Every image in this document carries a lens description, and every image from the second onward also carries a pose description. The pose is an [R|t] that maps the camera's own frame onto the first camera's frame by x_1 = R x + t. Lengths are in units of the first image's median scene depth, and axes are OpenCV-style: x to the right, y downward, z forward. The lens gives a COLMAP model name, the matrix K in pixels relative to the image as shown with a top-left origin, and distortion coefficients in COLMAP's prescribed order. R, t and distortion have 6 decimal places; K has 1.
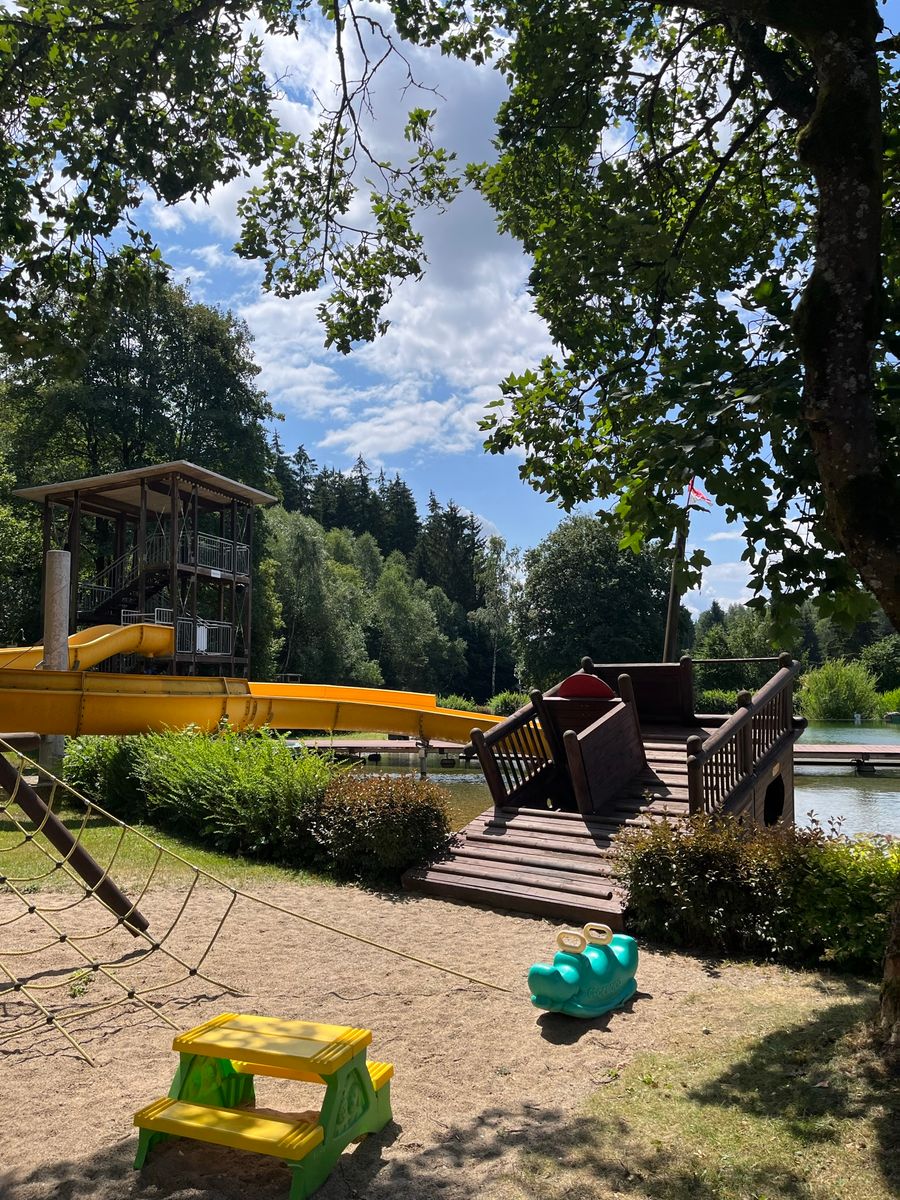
lens RADIAL K [[903.6, 0, 448.8], [0, 903.6, 596.5], [0, 0, 1]] dist [0.009810, 0.001288]
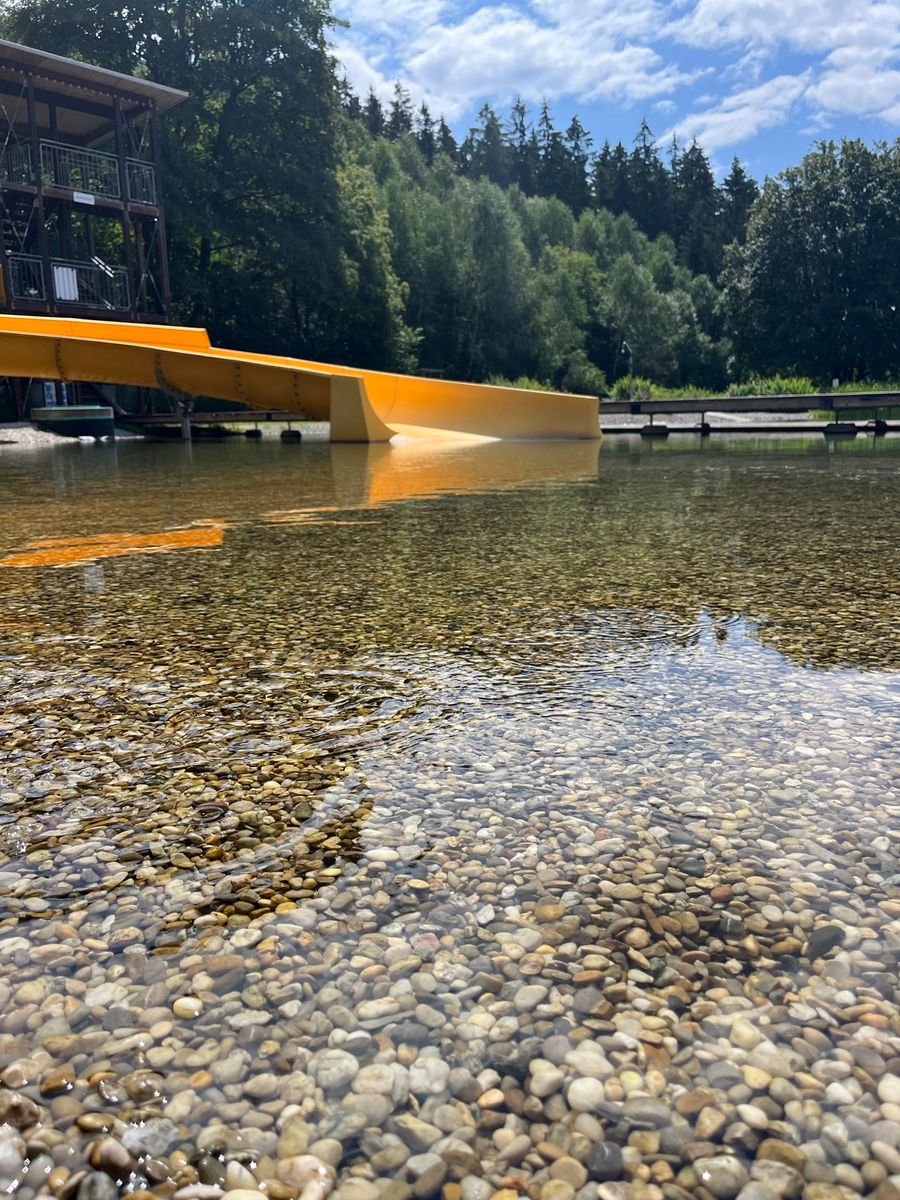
lens RADIAL K [[903.6, 0, 449.6], [0, 903.6, 599.3], [0, 0, 1]] dist [0.009810, 0.001288]
pose [[0.922106, 0.067587, -0.380990, 0.115275], [0.045630, 0.958763, 0.280520, 0.033161], [0.384238, -0.276054, 0.880997, 0.113287]]
